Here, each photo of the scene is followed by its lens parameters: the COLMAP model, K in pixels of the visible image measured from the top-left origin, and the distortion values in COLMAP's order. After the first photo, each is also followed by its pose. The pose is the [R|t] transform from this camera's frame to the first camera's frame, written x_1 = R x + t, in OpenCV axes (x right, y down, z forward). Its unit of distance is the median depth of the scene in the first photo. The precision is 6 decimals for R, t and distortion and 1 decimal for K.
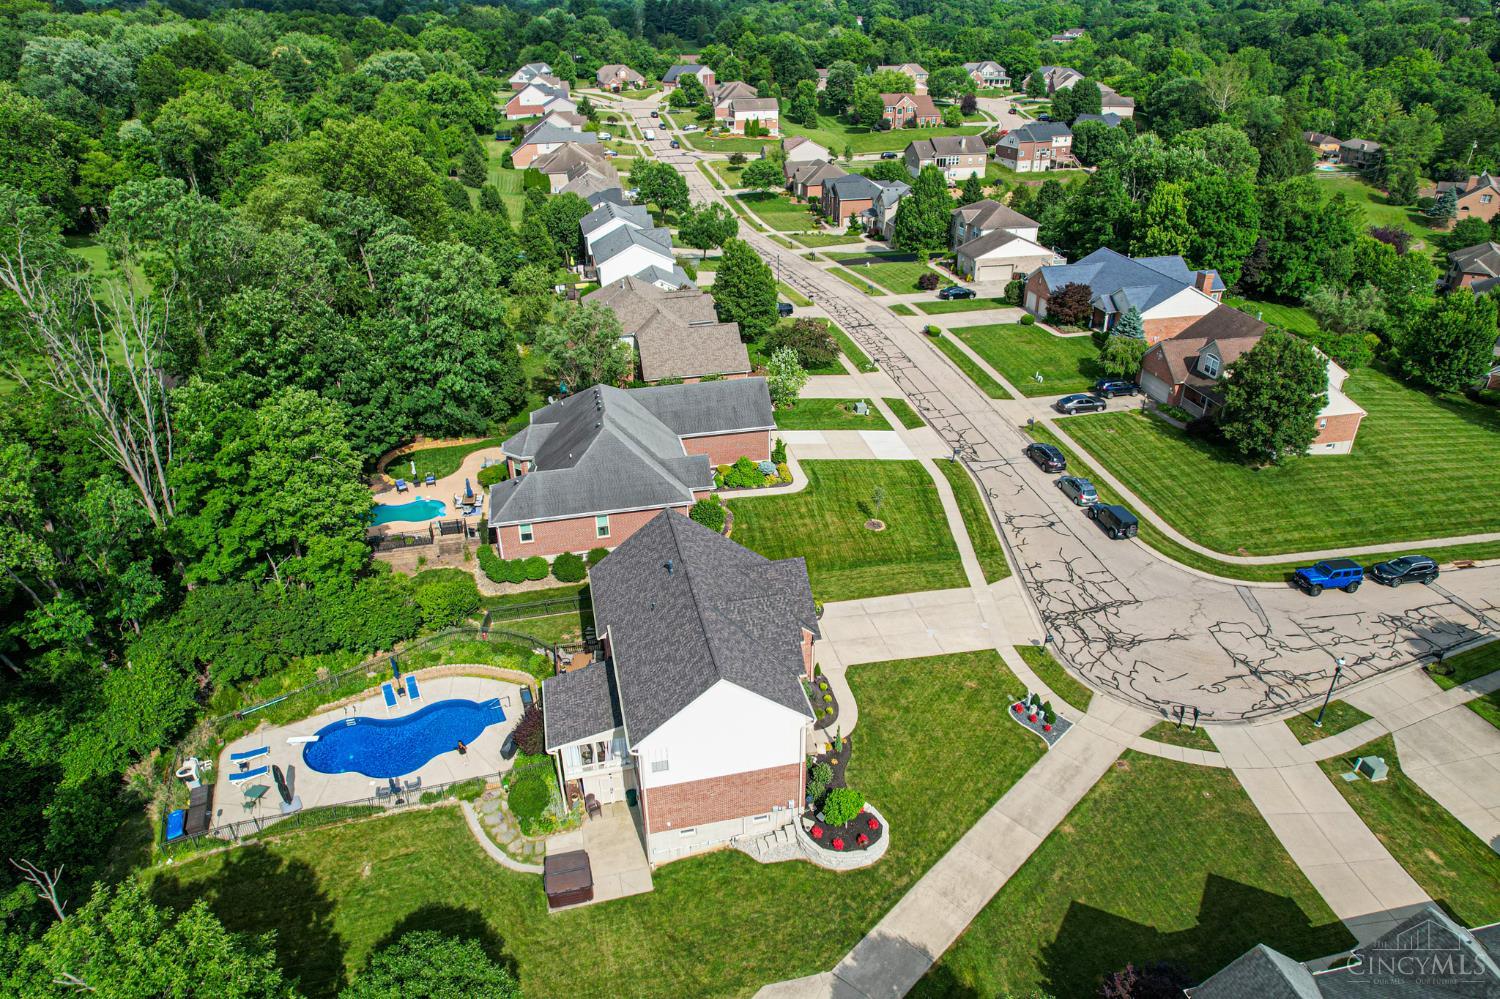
lens RADIAL K [[938.8, 0, 769.6], [0, 938.8, 502.7], [0, 0, 1]] dist [-0.057357, 0.001576]
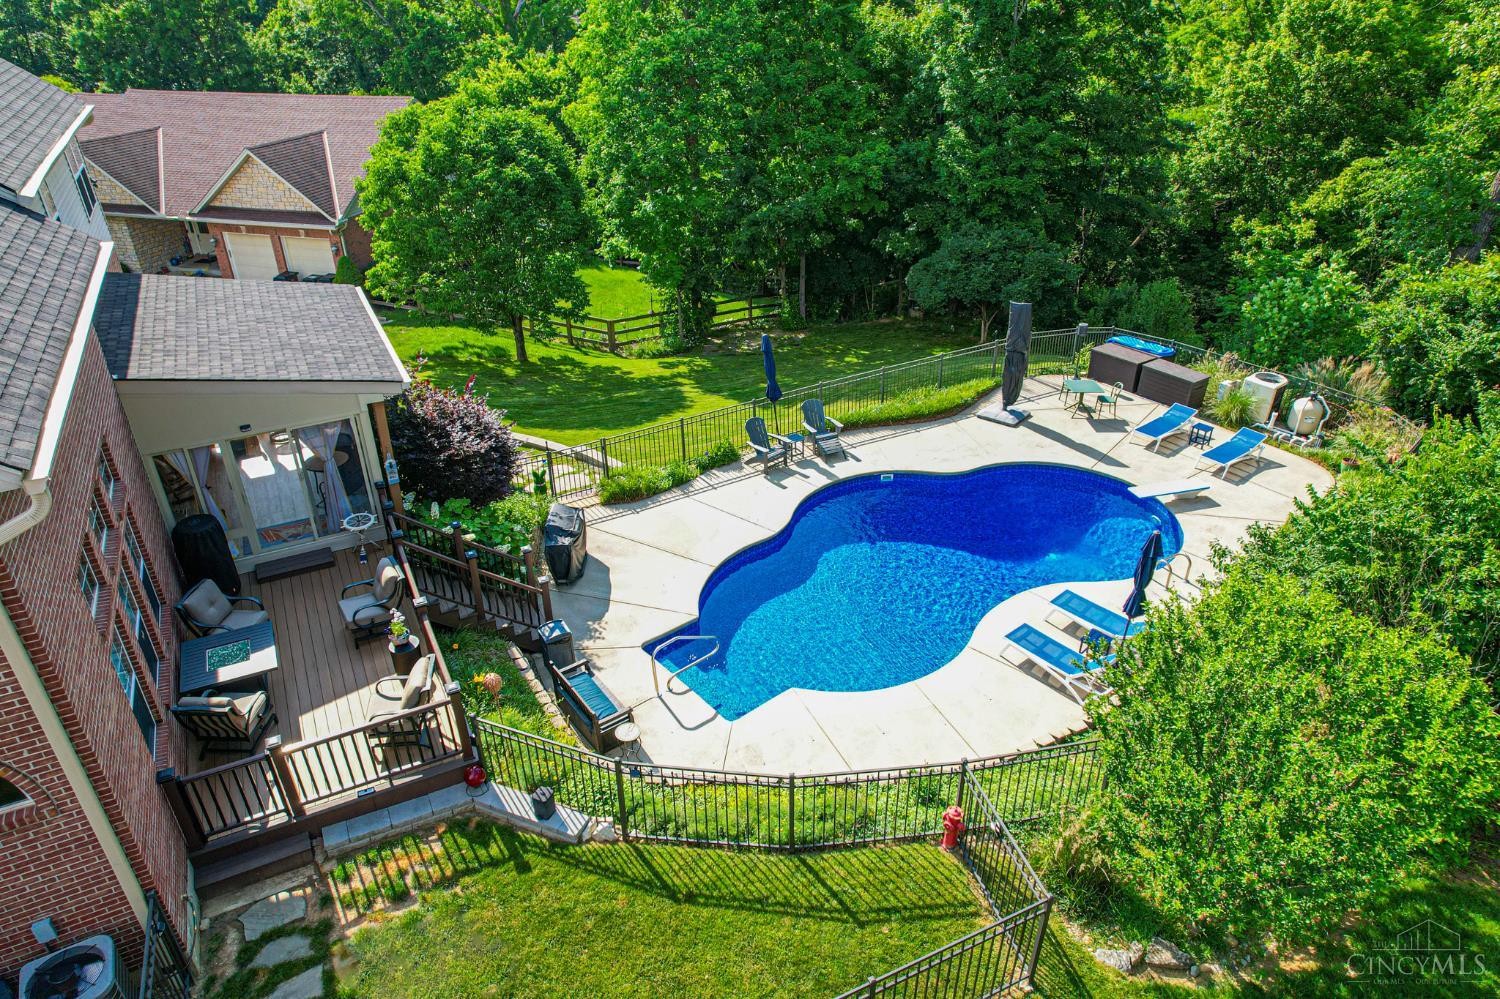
lens RADIAL K [[938.8, 0, 769.6], [0, 938.8, 502.7], [0, 0, 1]] dist [-0.057357, 0.001576]
pose [[-0.969814, 0.122561, -0.210808, -0.286401], [-0.114304, 0.535156, 0.836984, -0.025135], [0.215397, 0.835815, -0.504992, 1.187963]]
